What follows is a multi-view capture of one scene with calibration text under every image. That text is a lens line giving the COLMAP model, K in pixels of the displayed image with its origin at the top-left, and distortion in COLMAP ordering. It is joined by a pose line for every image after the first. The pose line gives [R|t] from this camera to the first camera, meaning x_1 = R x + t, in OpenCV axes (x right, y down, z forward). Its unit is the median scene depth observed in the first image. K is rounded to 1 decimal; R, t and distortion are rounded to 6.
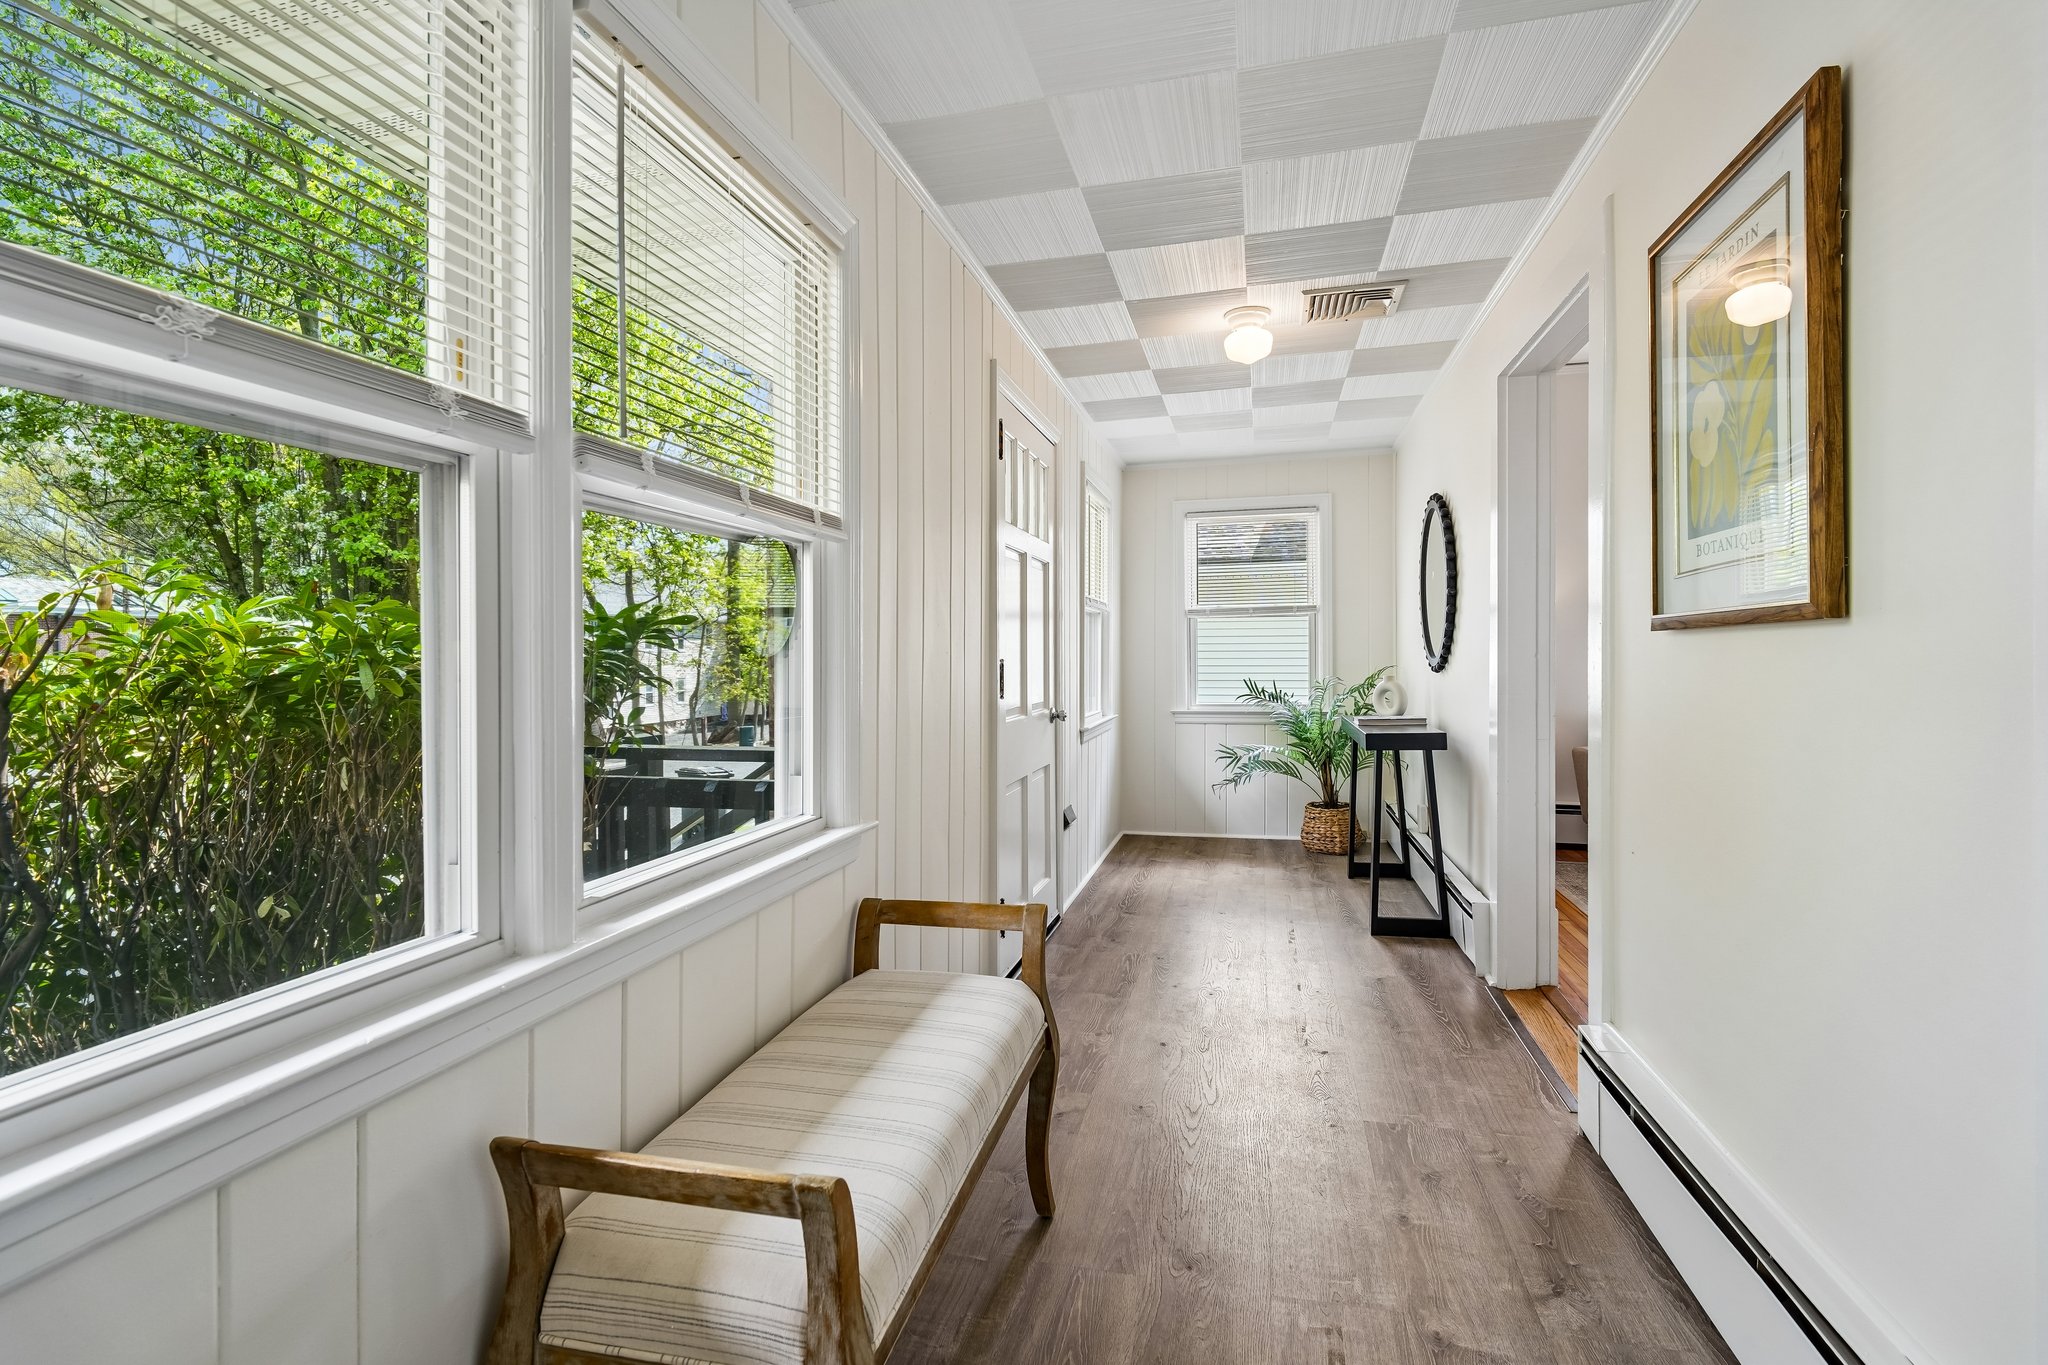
lens RADIAL K [[948.3, 0, 1034.5], [0, 948.3, 664.8], [0, 0, 1]] dist [0.000667, -0.001456]
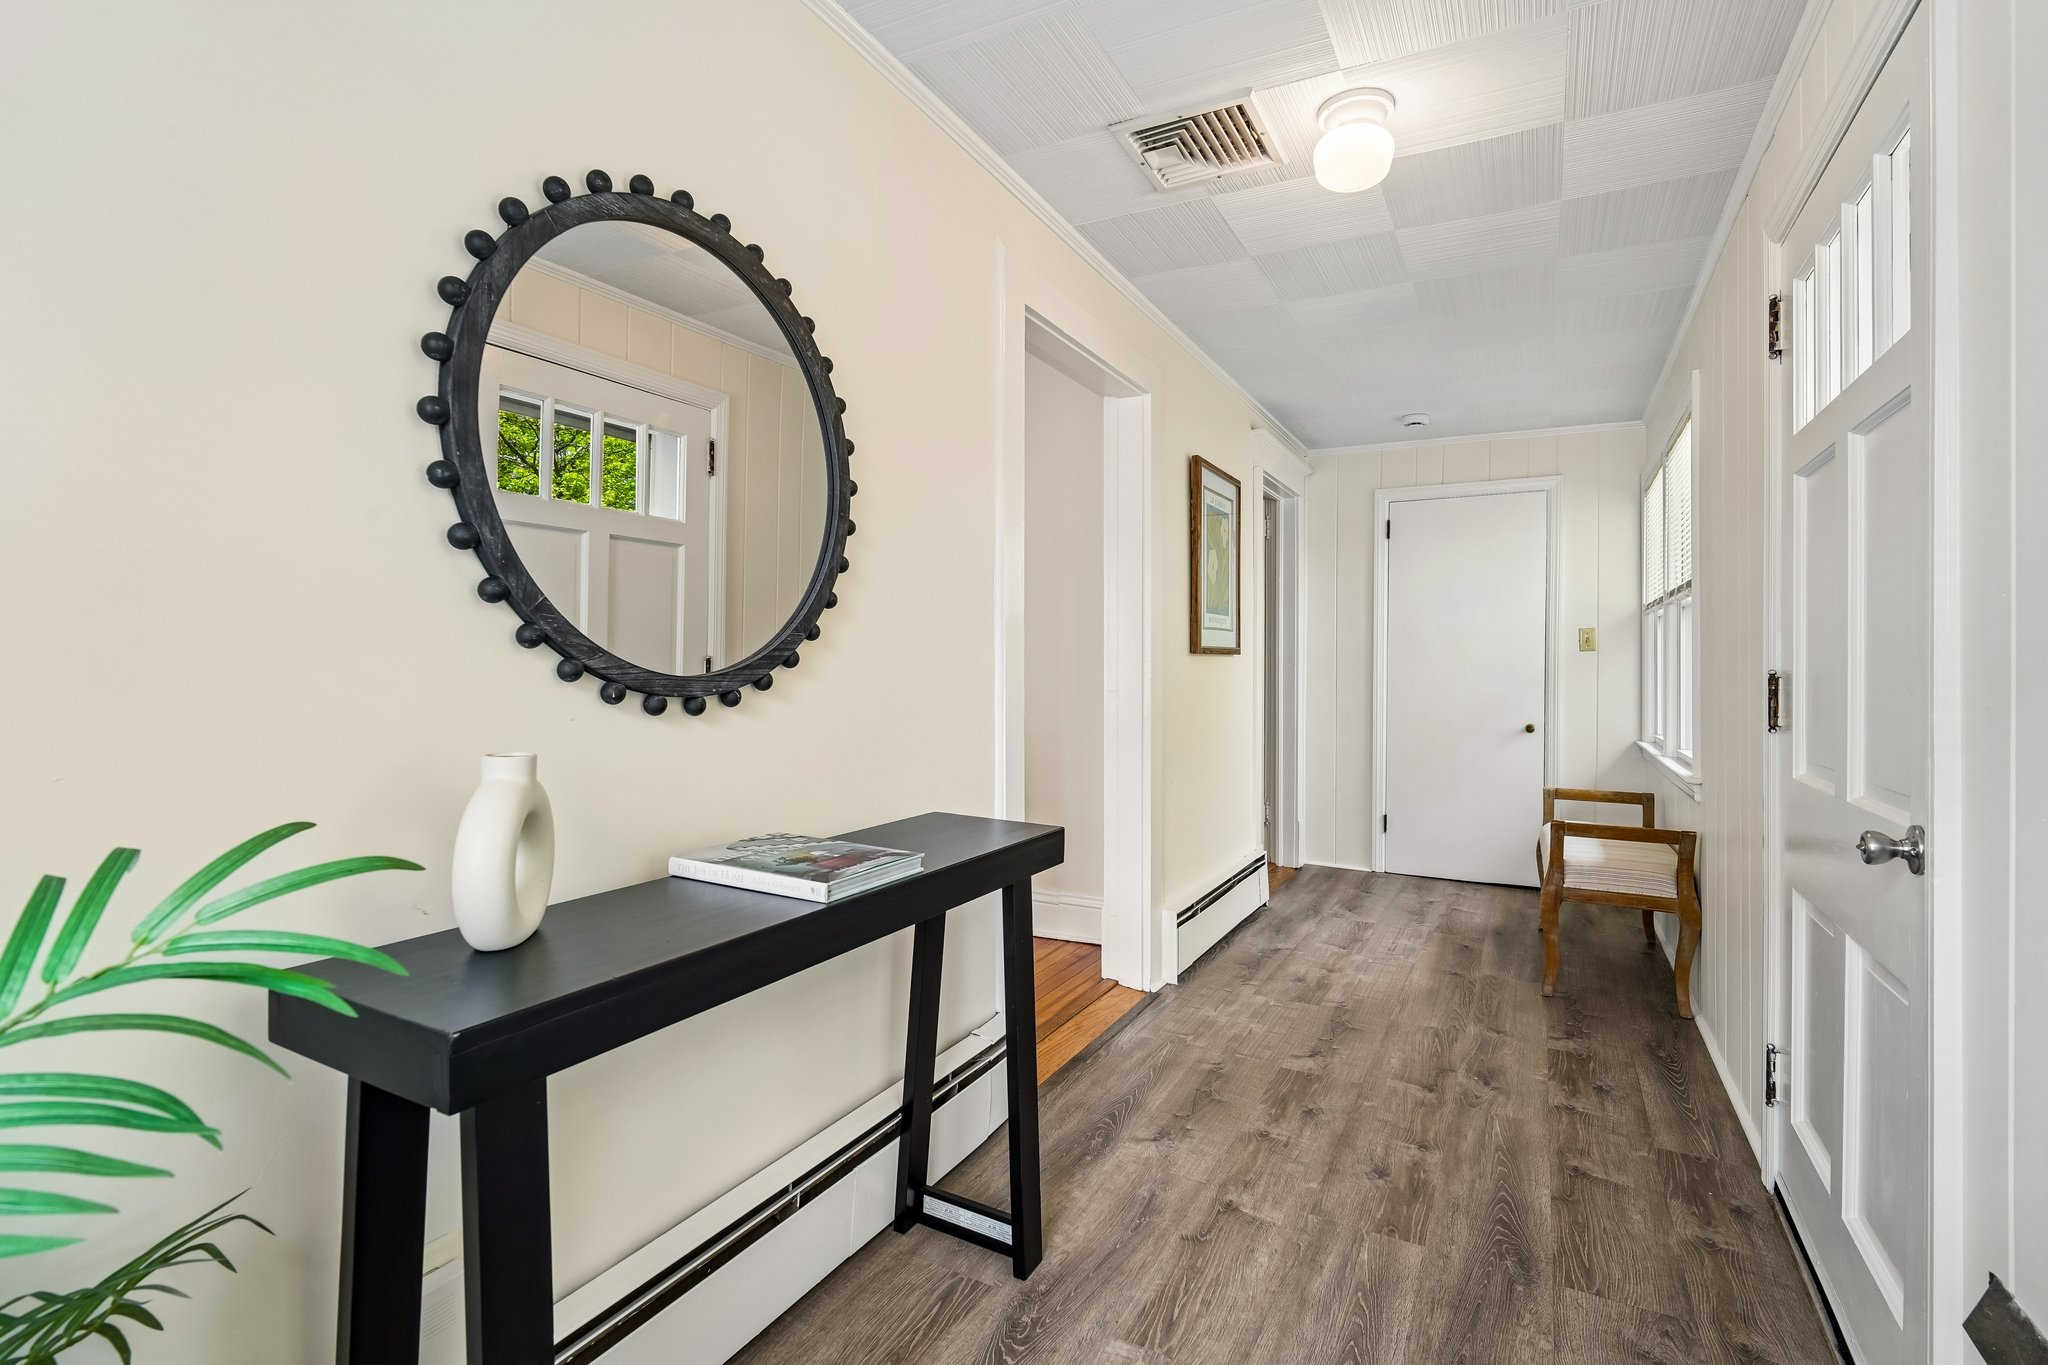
lens RADIAL K [[948.3, 0, 1034.5], [0, 948.3, 664.8], [0, 0, 1]] dist [0.000667, -0.001456]
pose [[-0.968255, 0.002141, 0.249955, 0.445445], [0.004512, 0.999950, 0.008912, -0.029063], [-0.249923, 0.009757, -0.968216, 2.694446]]
